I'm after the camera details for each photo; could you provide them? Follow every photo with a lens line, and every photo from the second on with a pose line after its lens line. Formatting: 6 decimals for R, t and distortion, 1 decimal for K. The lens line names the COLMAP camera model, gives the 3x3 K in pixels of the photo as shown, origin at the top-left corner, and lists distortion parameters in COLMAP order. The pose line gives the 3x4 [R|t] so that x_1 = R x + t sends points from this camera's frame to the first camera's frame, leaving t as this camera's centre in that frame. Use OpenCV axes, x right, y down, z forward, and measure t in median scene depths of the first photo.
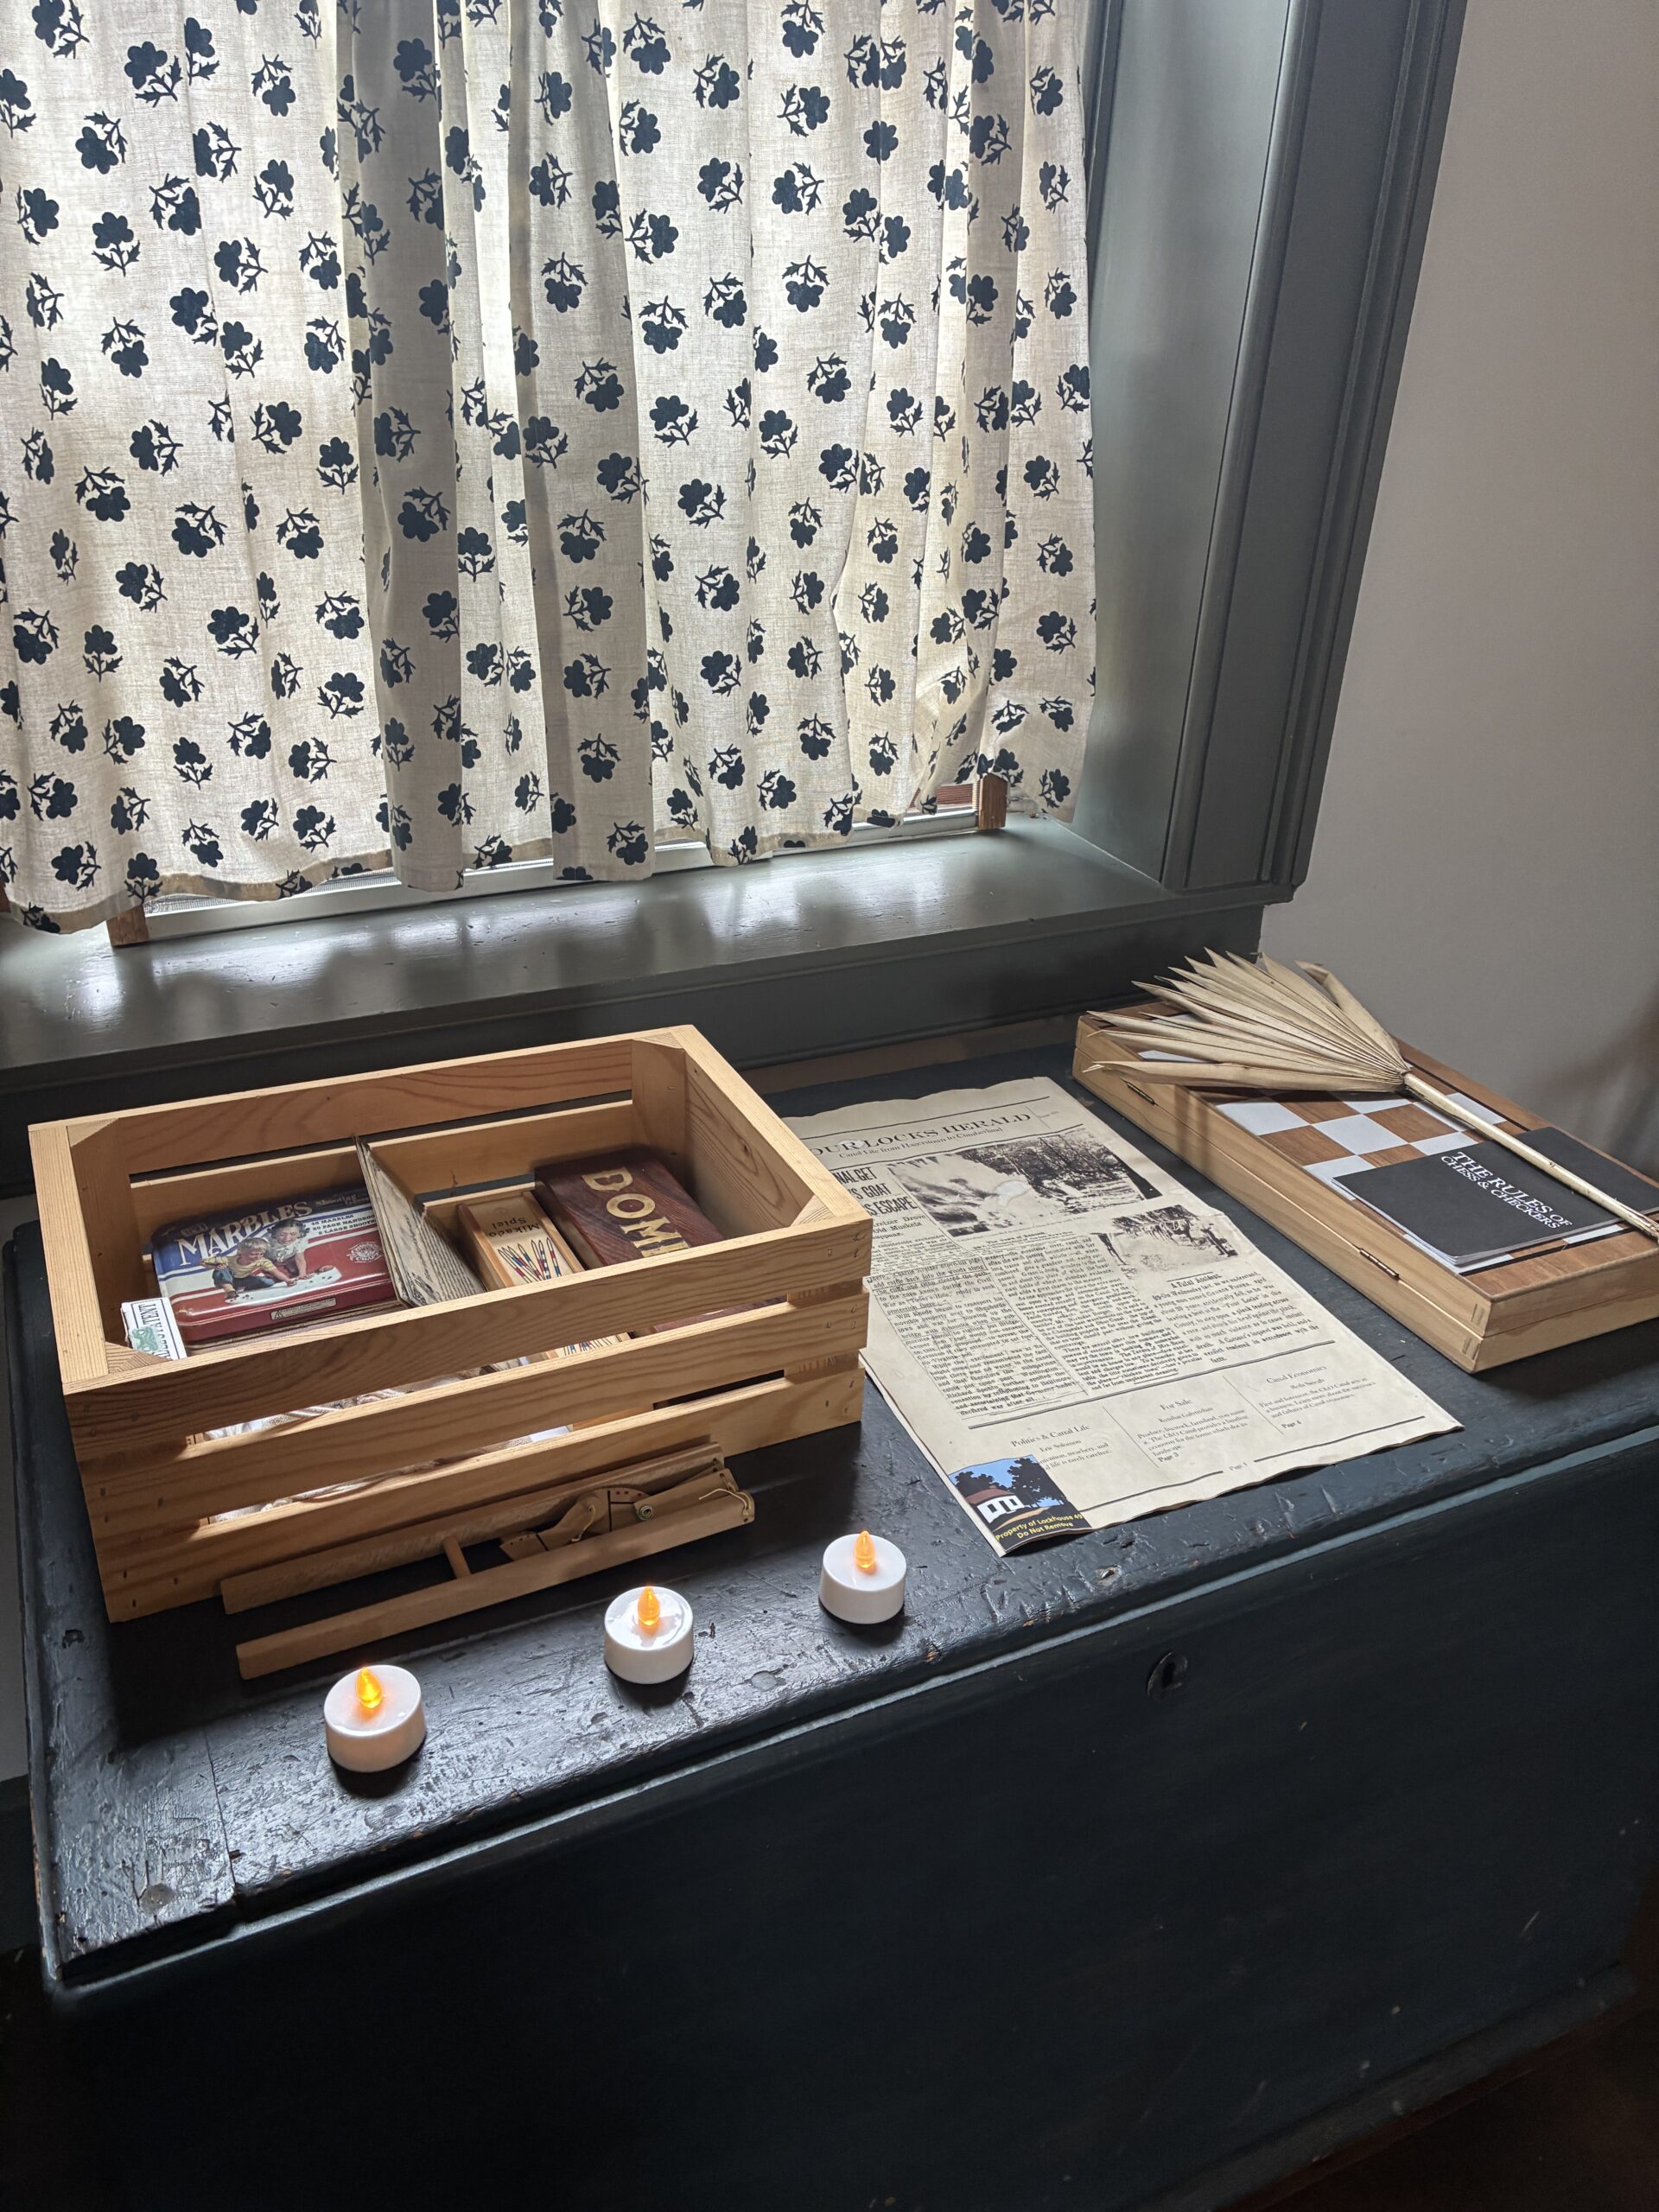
lens RADIAL K [[1656.1, 0, 829.5], [0, 1656.1, 1106.0], [0, 0, 1]] dist [-0.000647, -0.007033]
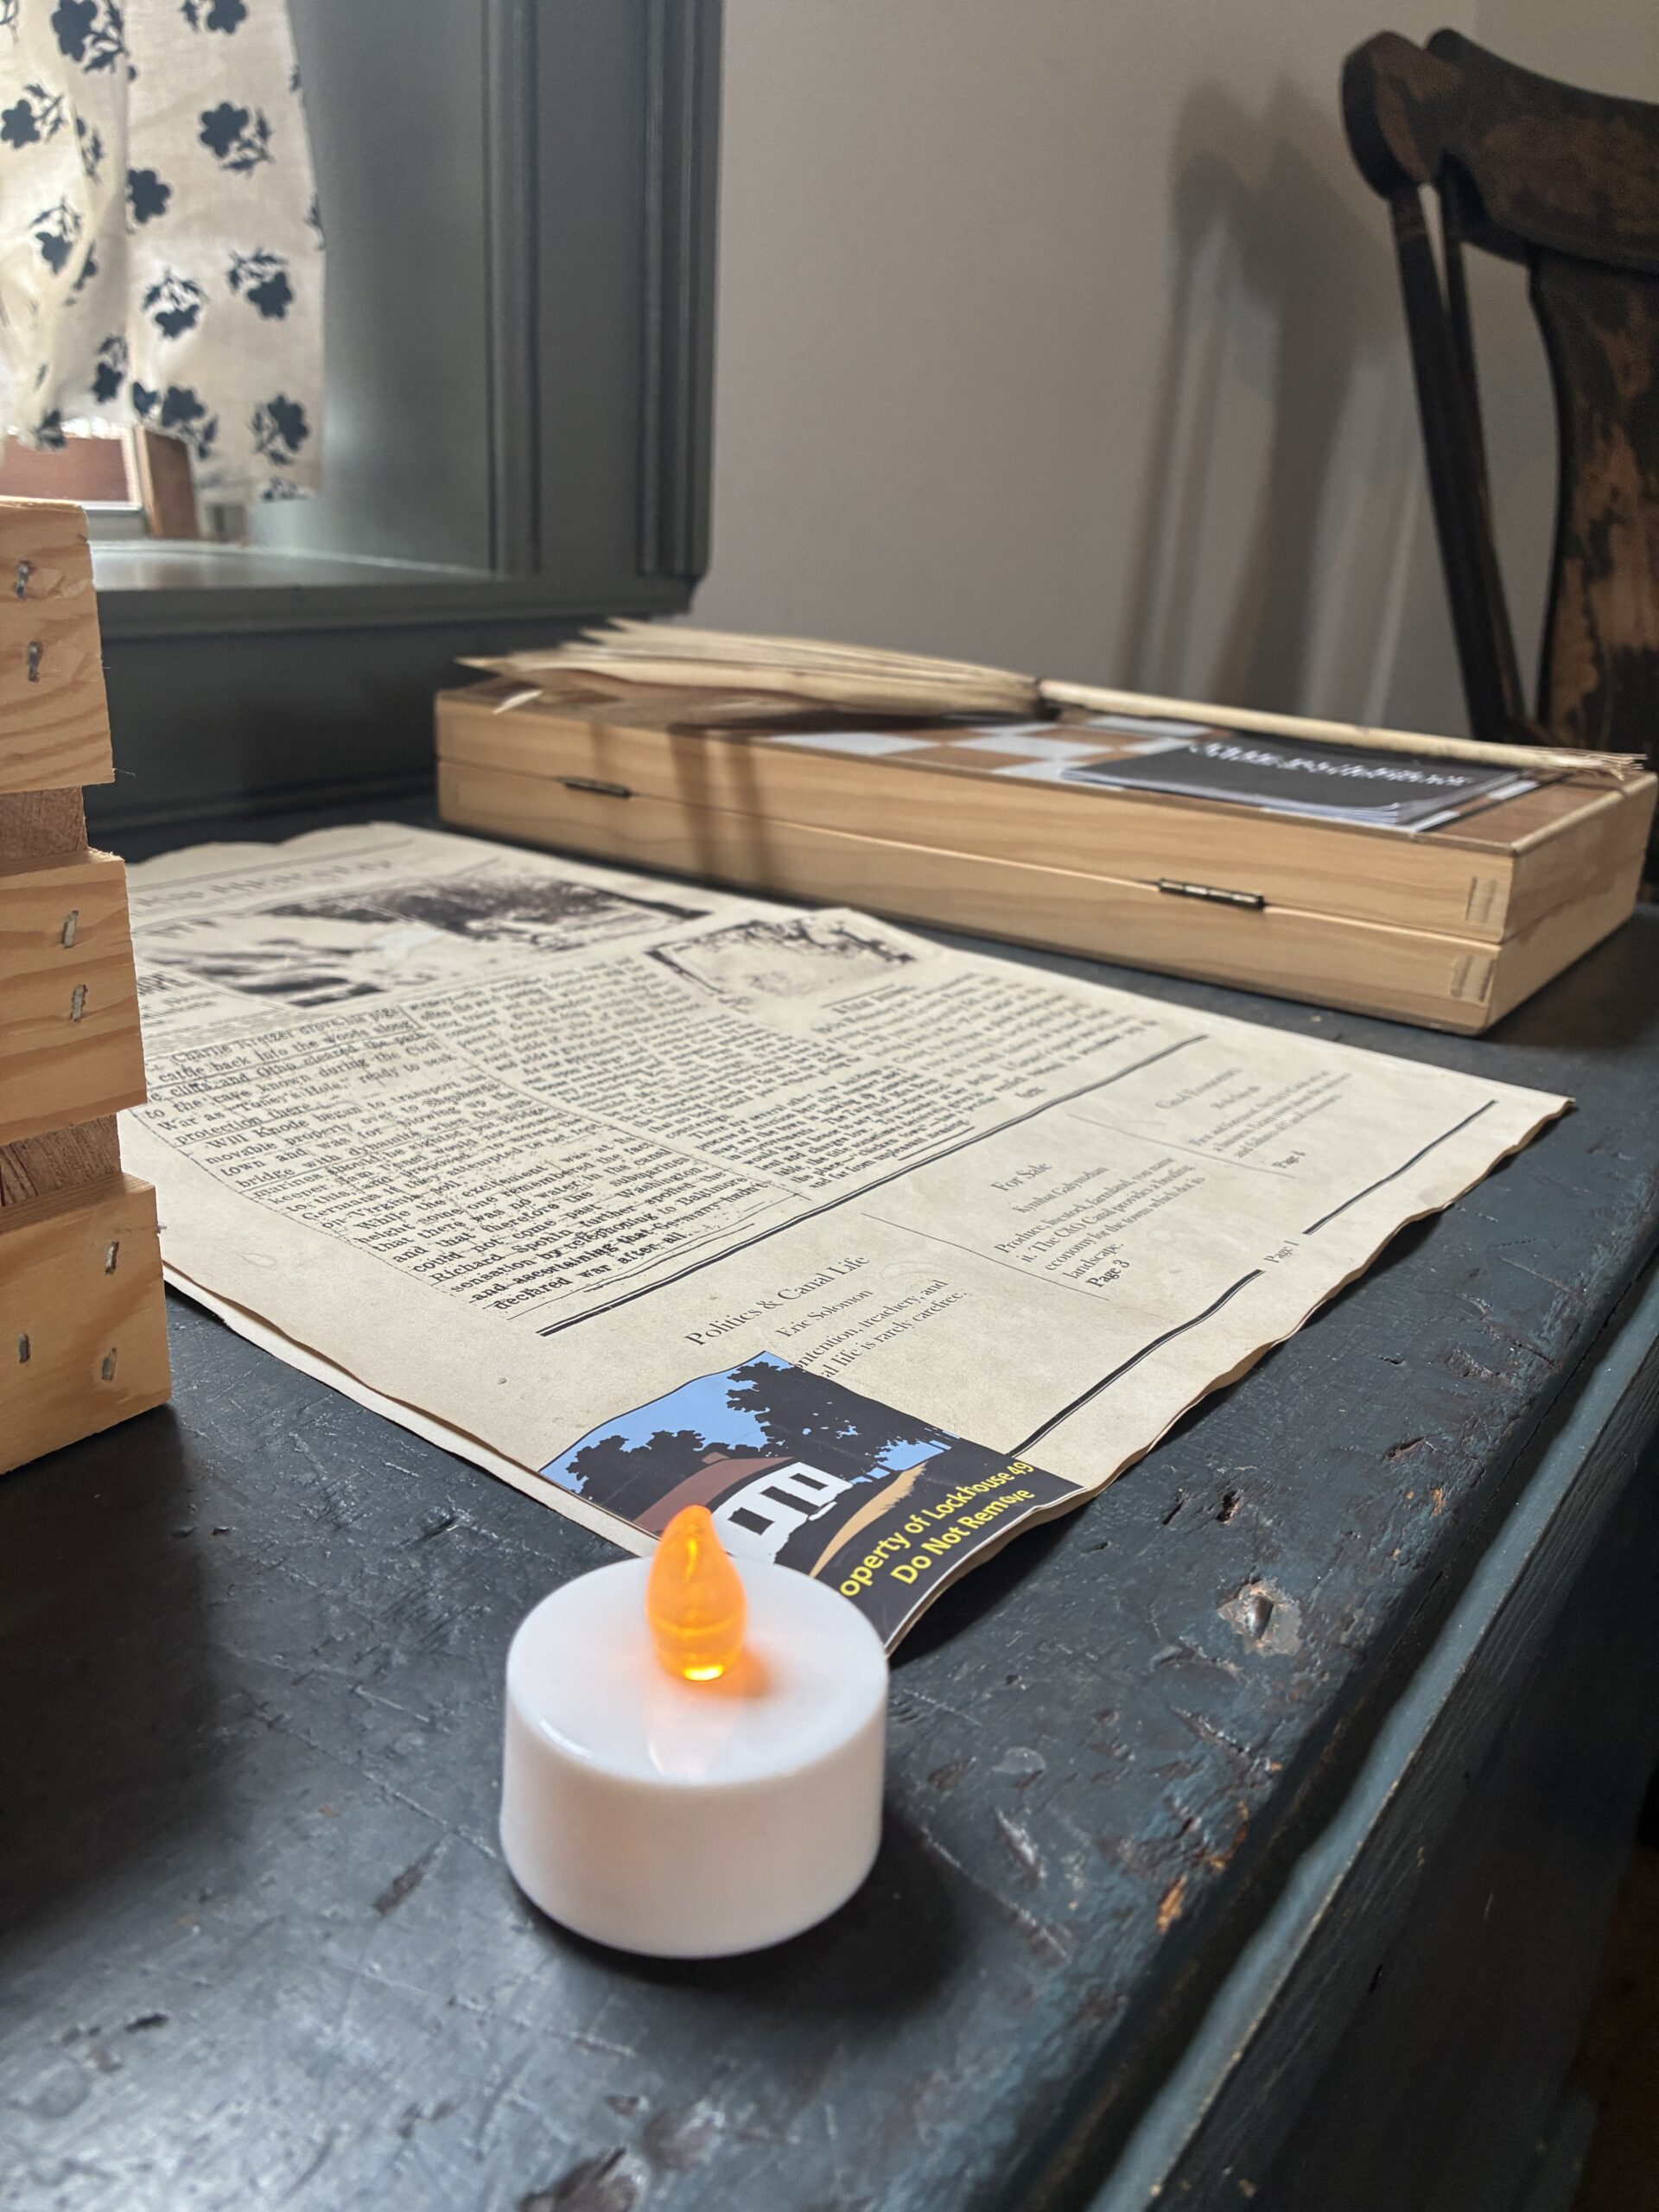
lens RADIAL K [[1684.7, 0, 829.5], [0, 1684.7, 1106.0], [0, 0, 1]] dist [0.130930, -0.188324]
pose [[0.880176, -0.165101, 0.445008, -0.001929], [0.208498, 0.976743, -0.050007, 0.138520], [-0.426403, 0.136798, 0.894129, 0.528600]]
